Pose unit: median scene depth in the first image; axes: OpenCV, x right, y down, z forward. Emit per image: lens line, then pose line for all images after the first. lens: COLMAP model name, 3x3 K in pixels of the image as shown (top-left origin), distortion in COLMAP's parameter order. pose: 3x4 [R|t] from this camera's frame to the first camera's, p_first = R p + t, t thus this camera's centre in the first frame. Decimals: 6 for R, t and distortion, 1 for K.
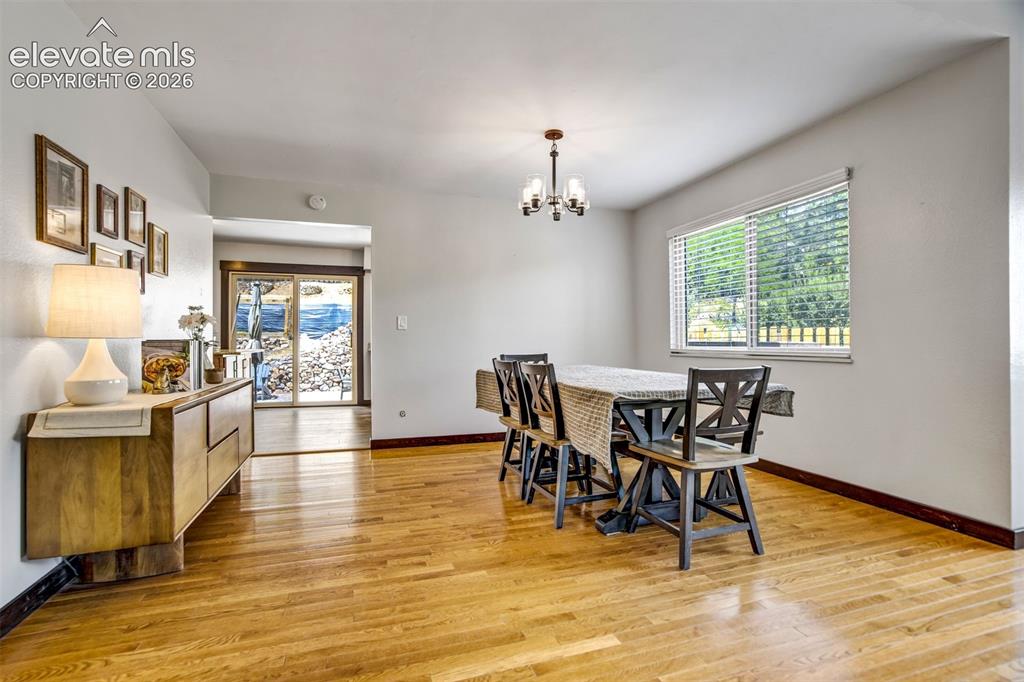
lens RADIAL K [[482.3, 0, 508.1], [0, 482.3, 336.4], [0, 0, 1]] dist [-0.024431, 0.008849]
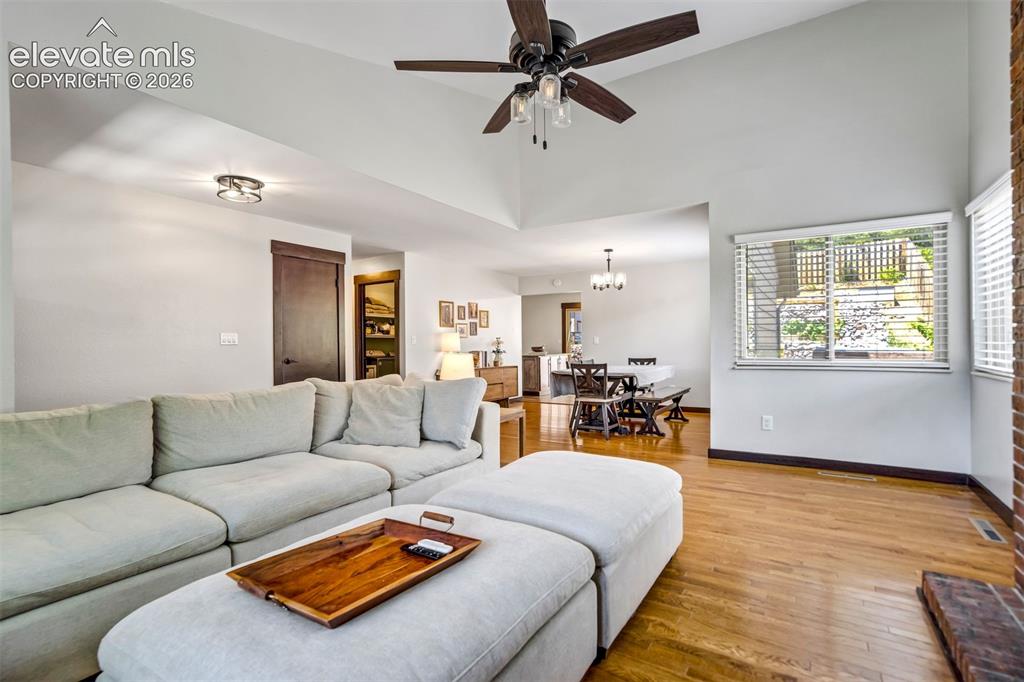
lens RADIAL K [[482.3, 0, 508.1], [0, 482.3, 349.2], [0, 0, 1]] dist [-0.024431, 0.008849]
pose [[0.628252, 0.001974, -0.778007, 1.820101], [0.015903, 0.999755, 0.015379, -0.049228], [0.777847, -0.022034, 0.628067, -0.803119]]
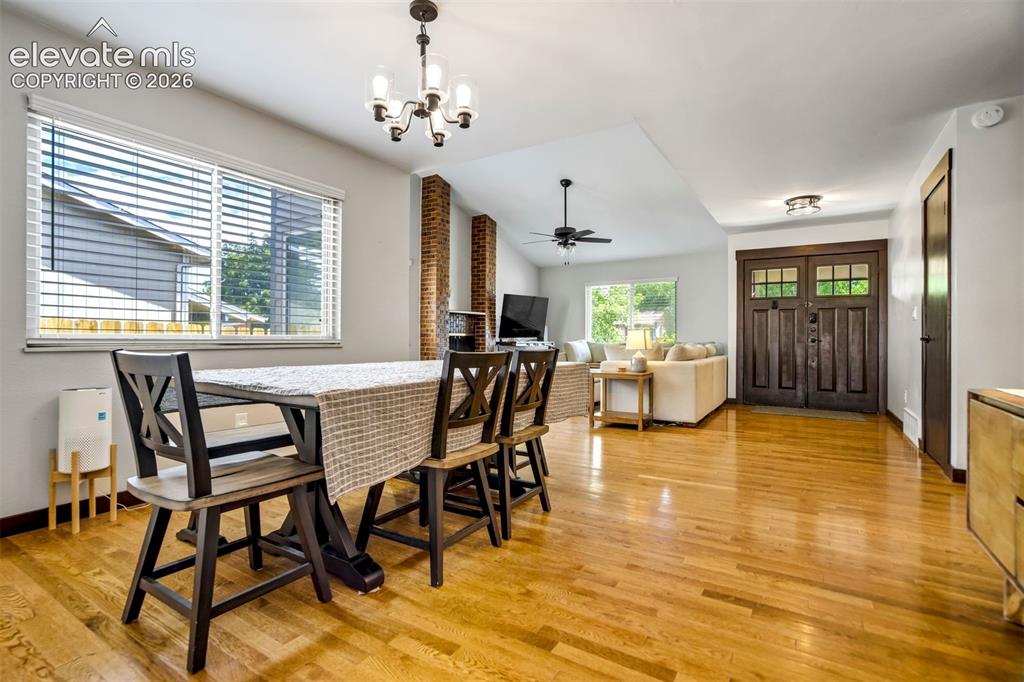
lens RADIAL K [[482.3, 0, 506.2], [0, 482.3, 343.3], [0, 0, 1]] dist [-0.024431, 0.008849]
pose [[-0.633863, -0.006410, 0.773419, -0.617155], [-0.010733, 0.999942, -0.000509, 0.046402], [-0.773371, -0.008624, -0.633895, 1.693455]]
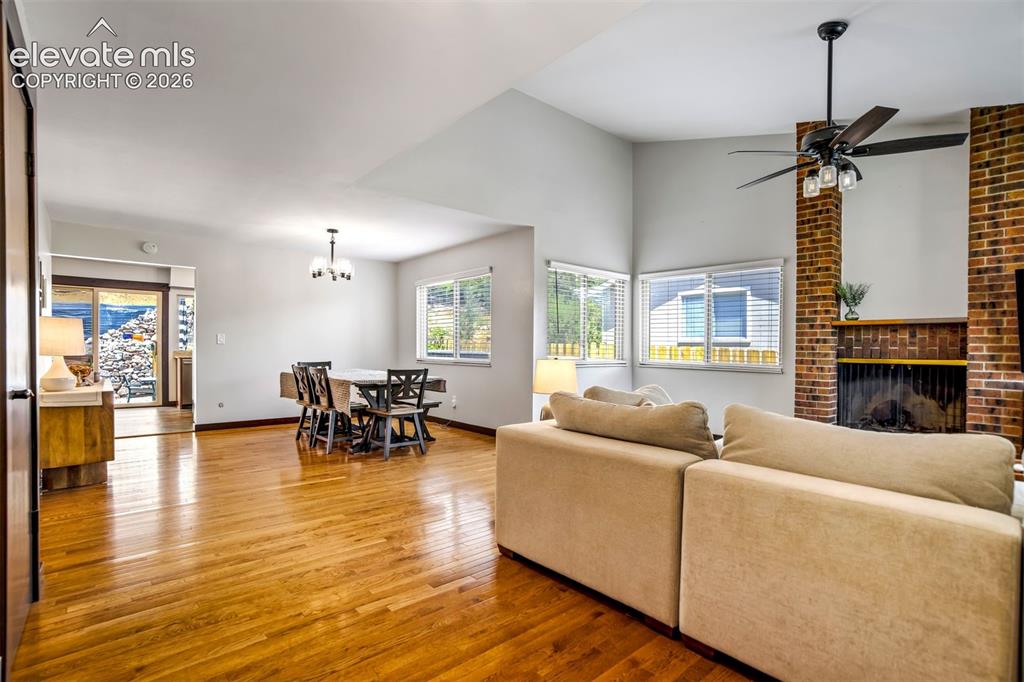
lens RADIAL K [[482.3, 0, 502.9], [0, 482.3, 354.3], [0, 0, 1]] dist [-0.024431, 0.008849]
pose [[0.928508, 0.004538, 0.371286, 0.036297], [-0.014582, 0.999600, 0.024249, -0.051221], [-0.371027, -0.027929, 0.928202, -0.997173]]
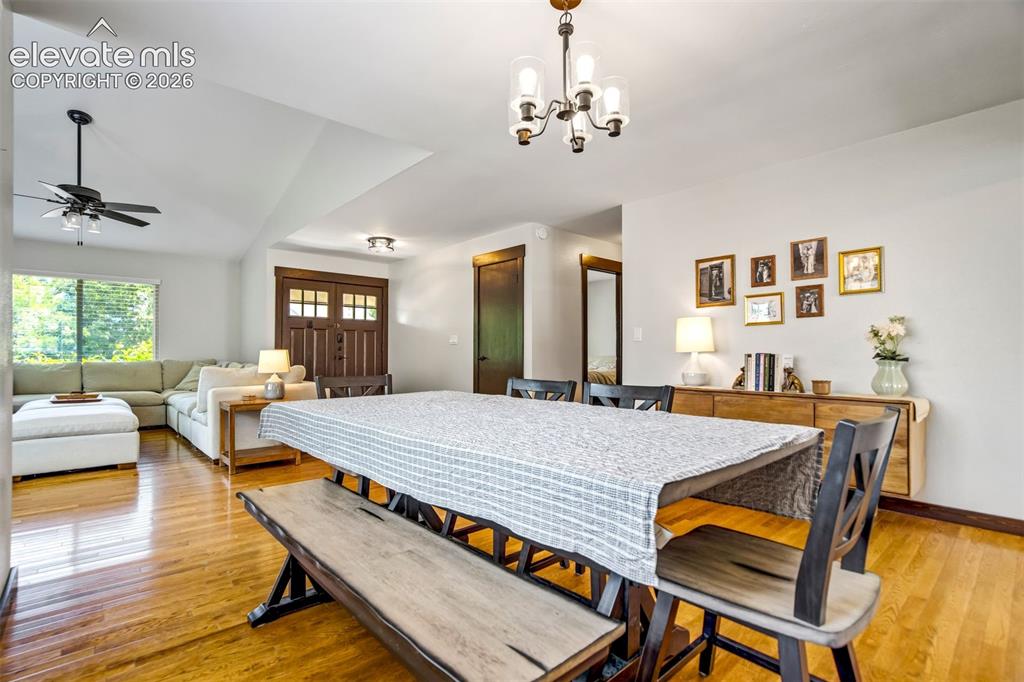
lens RADIAL K [[482.3, 0, 516.5], [0, 482.3, 349.4], [0, 0, 1]] dist [-0.024431, 0.008849]
pose [[-0.914603, -0.001375, -0.404350, 0.481392], [0.004674, 0.999891, -0.013971, 0.010284], [0.404326, -0.014668, -0.914497, 1.913558]]
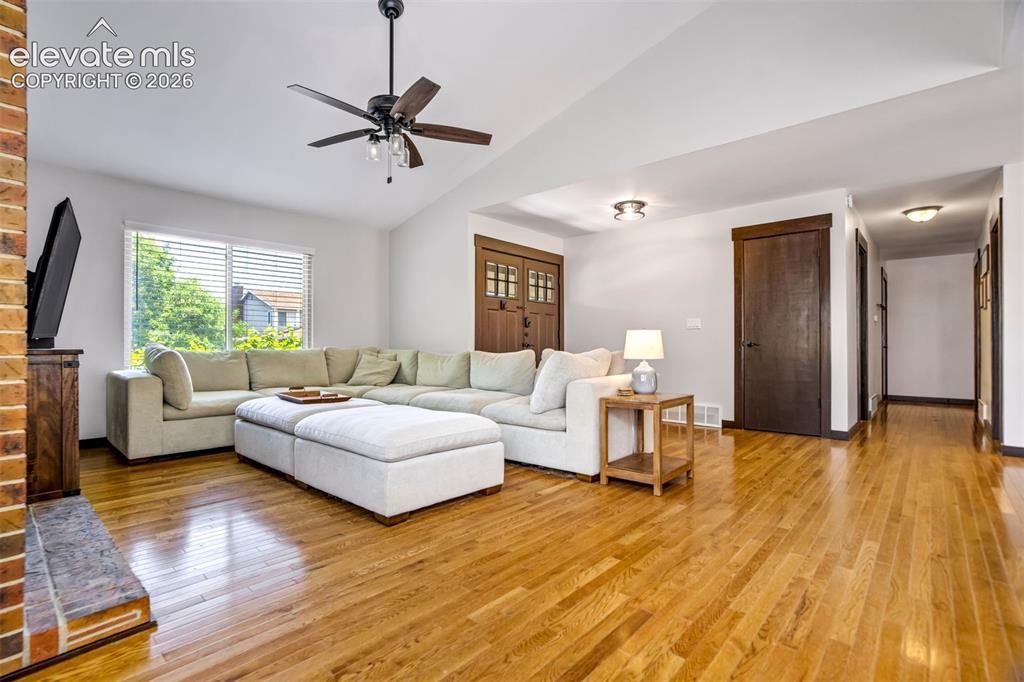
lens RADIAL K [[482.3, 0, 516.0], [0, 482.3, 342.8], [0, 0, 1]] dist [-0.024431, 0.008849]
pose [[-0.866248, -0.002558, -0.499607, 1.538860], [0.006078, 0.999859, -0.015658, 0.038510], [0.499577, -0.016600, -0.866111, 0.975885]]
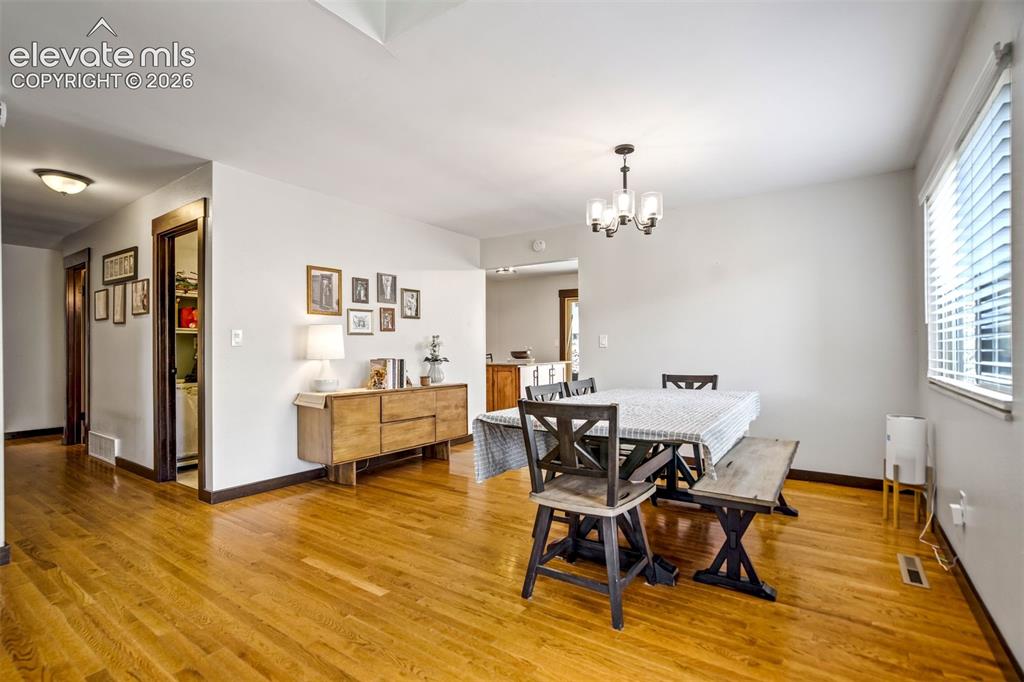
lens RADIAL K [[482.3, 0, 503.9], [0, 482.3, 344.9], [0, 0, 1]] dist [-0.024431, 0.008849]
pose [[0.593685, -0.006110, -0.804674, 0.929263], [0.009152, 0.999958, -0.000840, -0.036980], [0.804645, -0.006866, 0.593716, 0.294471]]
